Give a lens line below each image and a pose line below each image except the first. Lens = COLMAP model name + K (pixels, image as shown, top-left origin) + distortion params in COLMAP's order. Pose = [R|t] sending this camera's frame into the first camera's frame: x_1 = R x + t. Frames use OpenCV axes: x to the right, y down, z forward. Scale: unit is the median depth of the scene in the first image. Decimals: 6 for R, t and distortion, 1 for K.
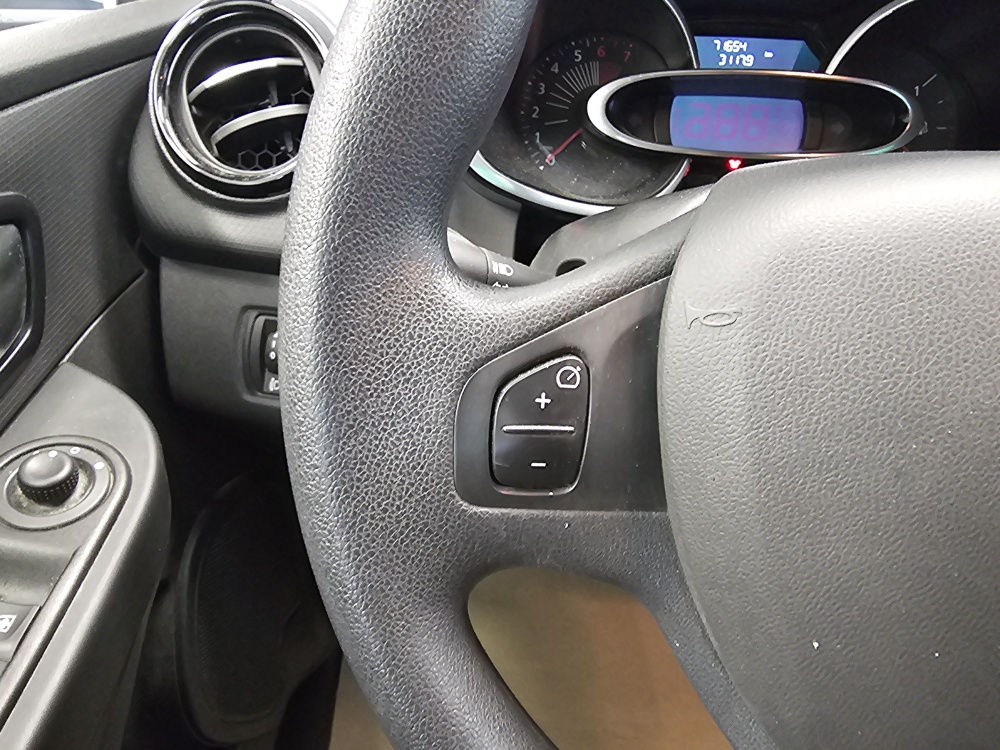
lens RADIAL K [[688.4, 0, 501.0], [0, 688.4, 360.9], [0, 0, 1]] dist [-0.006380, -0.002362]
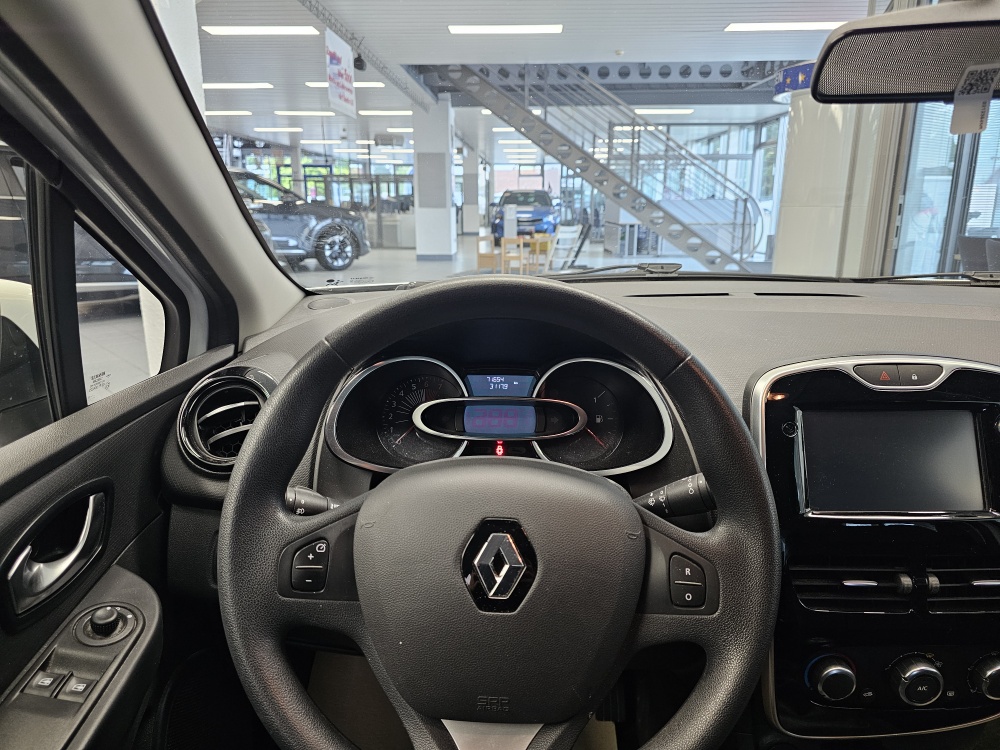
lens RADIAL K [[678.7, 0, 498.1], [0, 678.7, 372.8], [0, 0, 1]] dist [0.055350, -0.061210]
pose [[0.999619, -0.026517, 0.007705, 0.388295], [0.027603, 0.951949, -0.305011, 0.100597], [0.000753, 0.305108, 0.952318, -0.896003]]
